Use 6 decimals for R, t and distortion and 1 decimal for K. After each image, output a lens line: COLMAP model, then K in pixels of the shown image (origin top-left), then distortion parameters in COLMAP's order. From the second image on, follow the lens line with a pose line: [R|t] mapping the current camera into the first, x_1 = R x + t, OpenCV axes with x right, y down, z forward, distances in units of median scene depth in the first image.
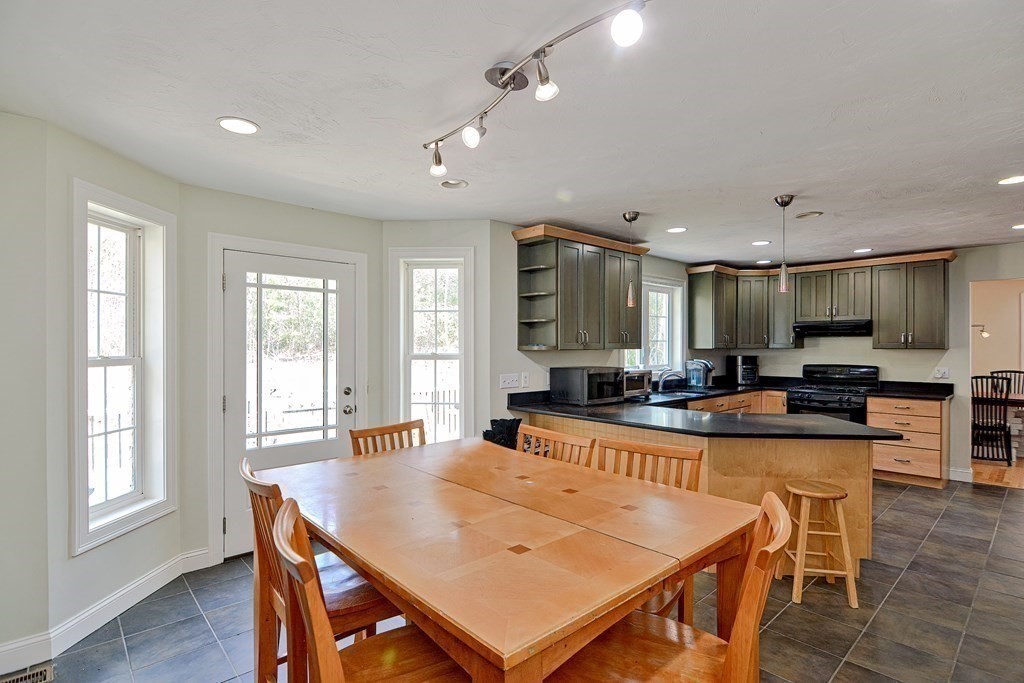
lens RADIAL K [[497.1, 0, 512.0], [0, 497.1, 341.5], [0, 0, 1]] dist [0.000756, 0.000097]
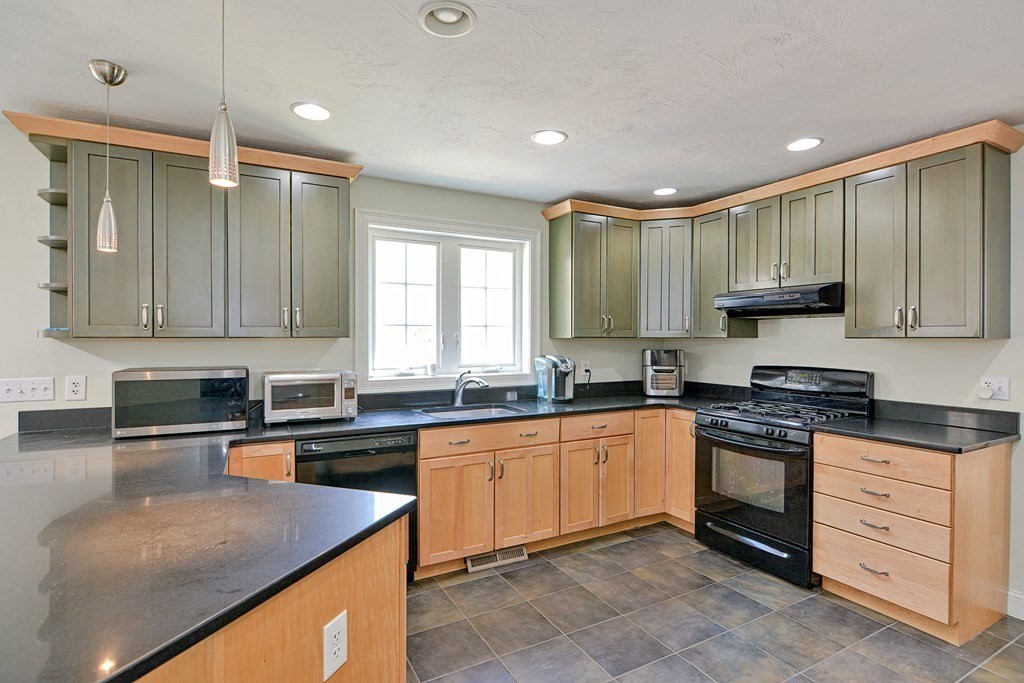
lens RADIAL K [[480.7, 0, 512.0], [0, 480.7, 341.5], [0, 0, 1]] dist [-0.019358, 0.000506]
pose [[0.969260, 0.001249, -0.246036, 0.491954], [0.002370, 0.999893, 0.014415, 0.010113], [0.246028, -0.014555, 0.969154, 0.418383]]
